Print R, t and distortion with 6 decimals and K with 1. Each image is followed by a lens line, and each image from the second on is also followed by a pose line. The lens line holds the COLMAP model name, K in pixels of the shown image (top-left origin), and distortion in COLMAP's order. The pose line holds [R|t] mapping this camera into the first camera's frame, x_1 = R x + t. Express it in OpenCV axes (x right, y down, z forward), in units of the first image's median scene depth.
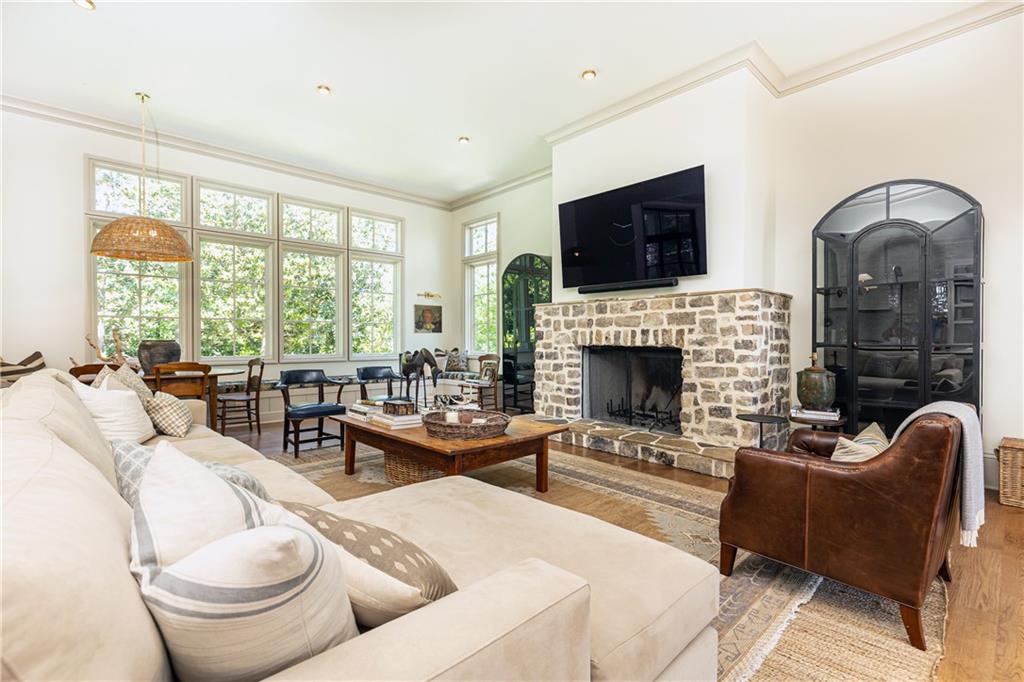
lens RADIAL K [[454.4, 0, 507.8], [0, 454.4, 343.8], [0, 0, 1]] dist [0.002504, 0.000193]
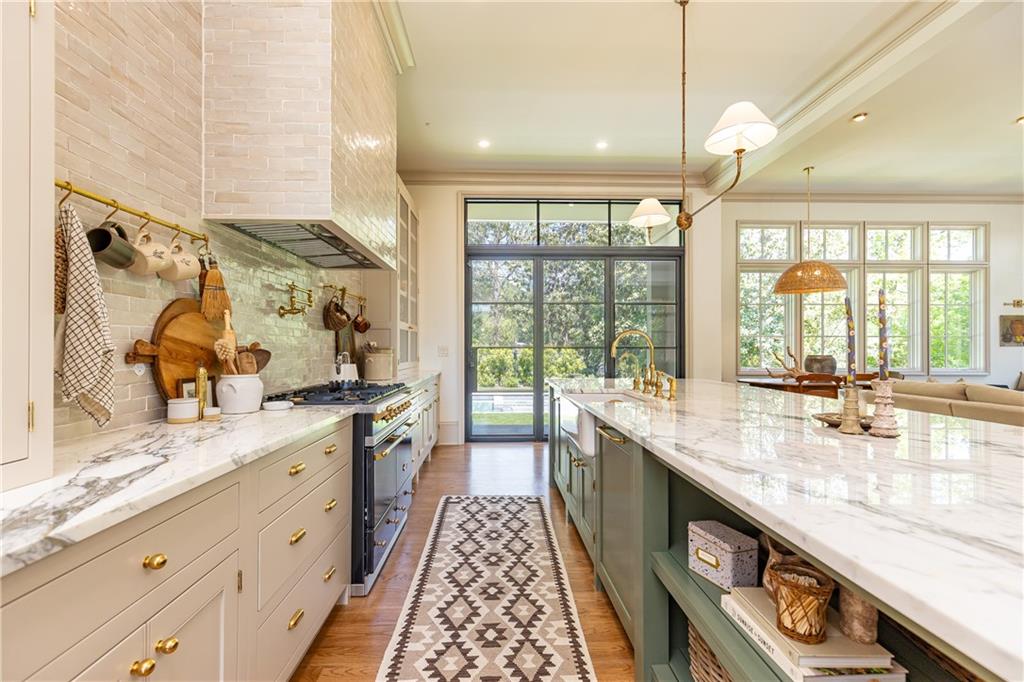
lens RADIAL K [[454.4, 0, 507.8], [0, 454.4, 343.8], [0, 0, 1]] dist [0.002504, 0.000193]
pose [[0.755781, -0.002140, -0.654821, -0.562801], [-0.009347, 0.999858, -0.014056, -0.012161], [0.654757, 0.016744, 0.755654, -0.518556]]
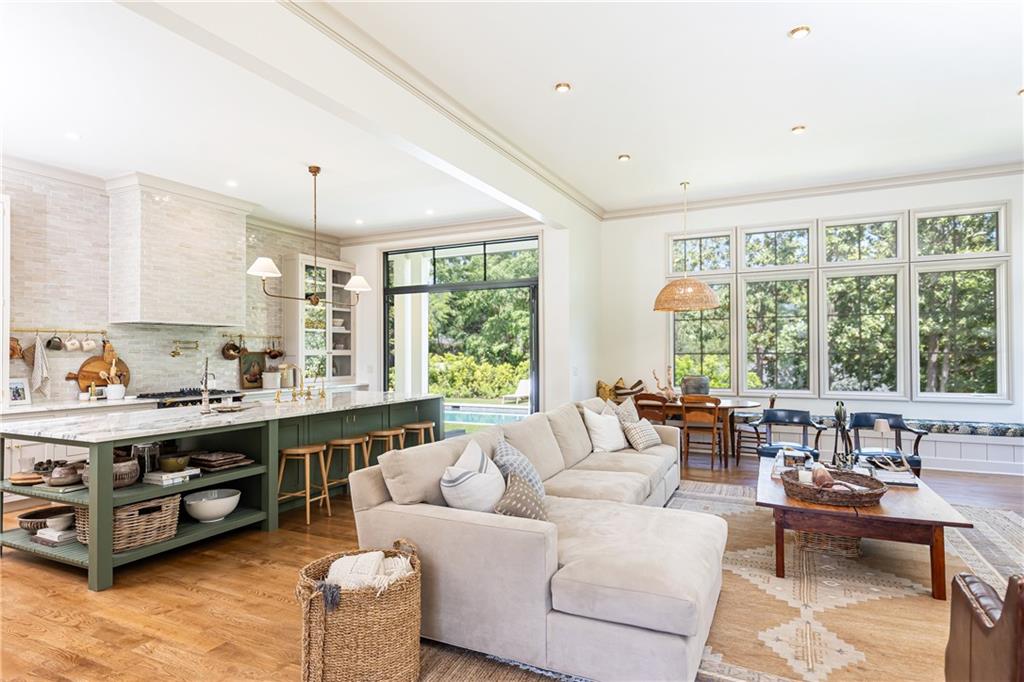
lens RADIAL K [[566.2, 0, 513.6], [0, 566.2, 346.1], [0, 0, 1]] dist [-0.002012, -0.000187]
pose [[0.363842, -0.013132, -0.931368, 0.468100], [-0.004966, 0.999859, -0.016038, -0.056528], [0.931447, 0.010461, 0.363725, -0.020795]]
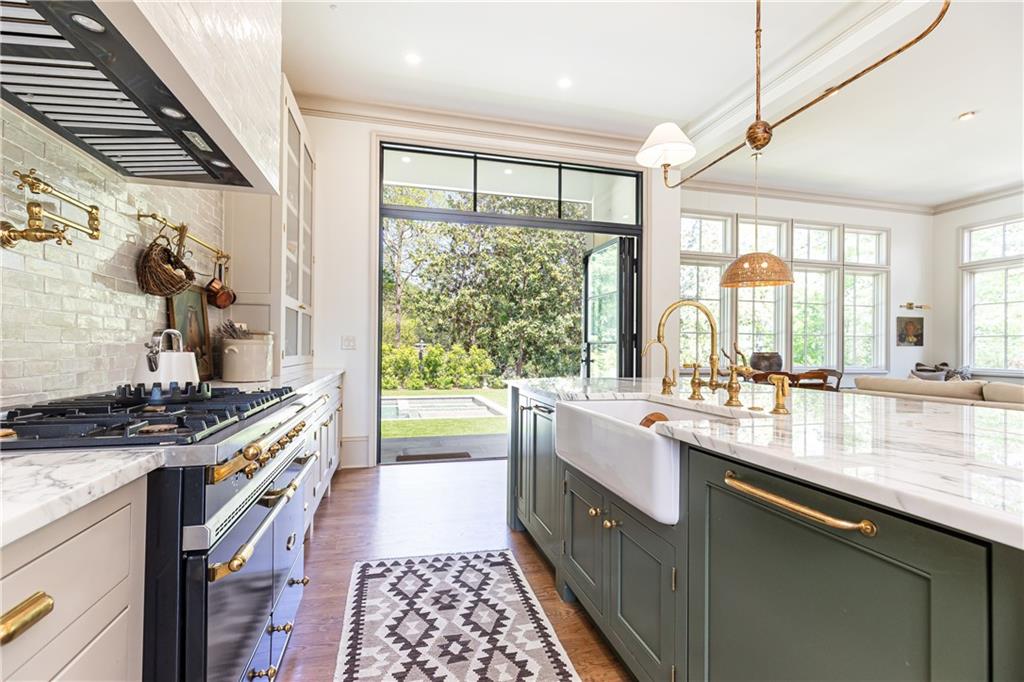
lens RADIAL K [[454.4, 0, 507.8], [0, 454.4, 343.8], [0, 0, 1]] dist [0.002504, 0.000193]
pose [[0.880309, 0.004184, -0.474383, -0.757337], [-0.015448, 0.999684, -0.019850, 0.004535], [0.474150, 0.024802, 0.880095, -0.376365]]
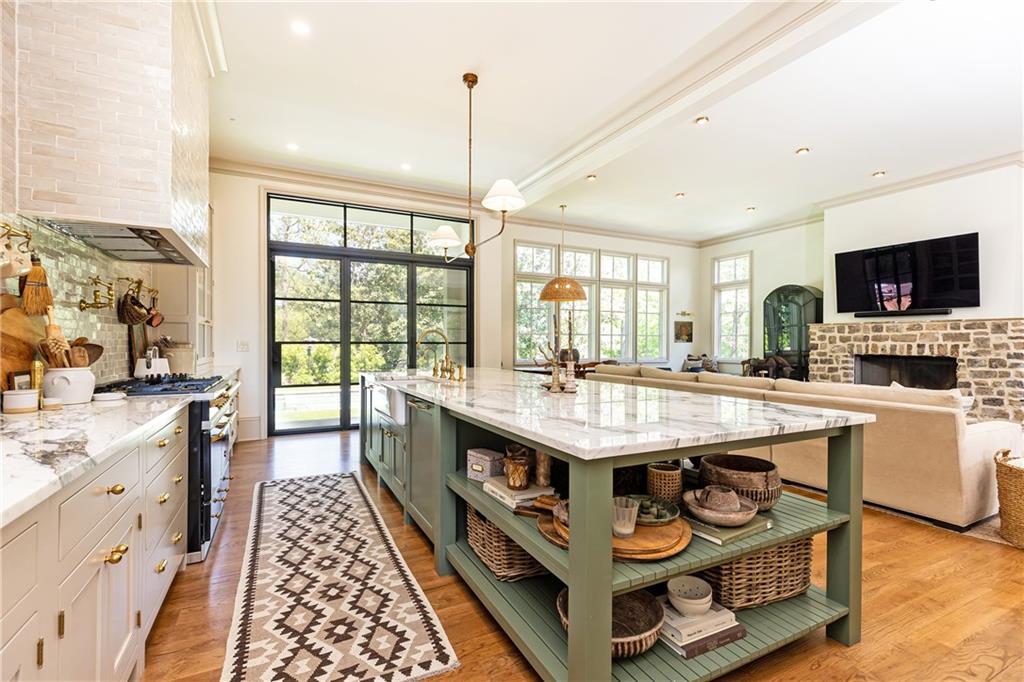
lens RADIAL K [[454.4, 0, 507.8], [0, 454.4, 343.8], [0, 0, 1]] dist [0.002504, 0.000193]
pose [[0.962177, 0.004829, -0.272383, -0.500983], [-0.007220, 0.999944, -0.007778, -0.010464], [0.272330, 0.009450, 0.962157, -0.657527]]
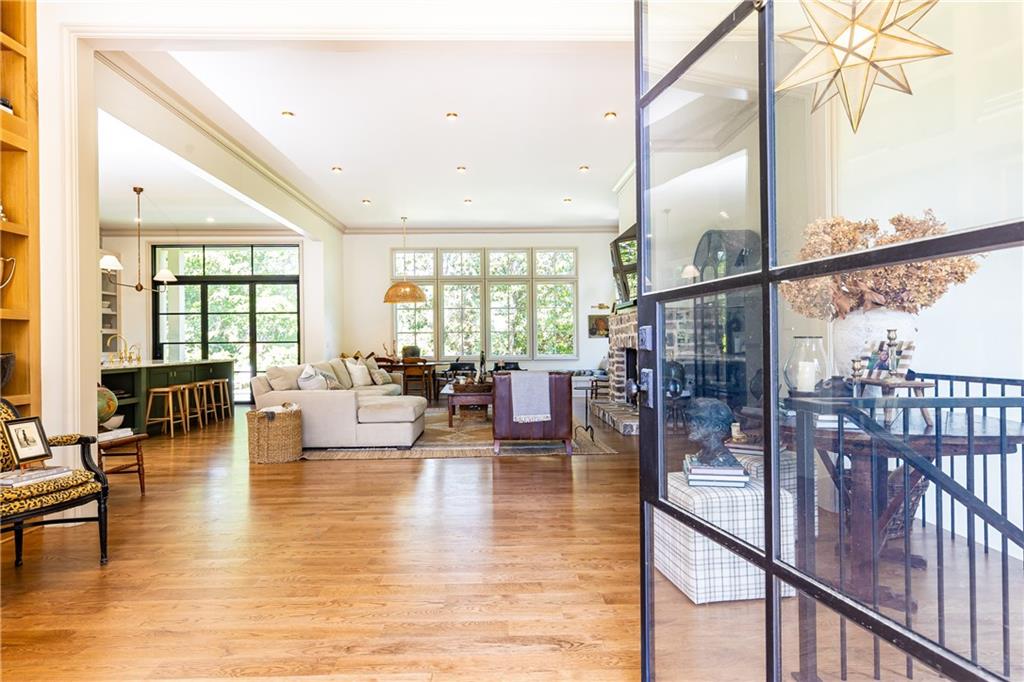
lens RADIAL K [[589.8, 0, 512.0], [0, 589.8, 341.0], [0, 0, 1]] dist [0.000374, -0.000069]
pose [[0.757091, -0.010598, -0.653224, 1.078787], [0.003221, 0.999917, -0.012490, 0.004407], [0.653302, 0.007352, 0.757062, -0.537088]]
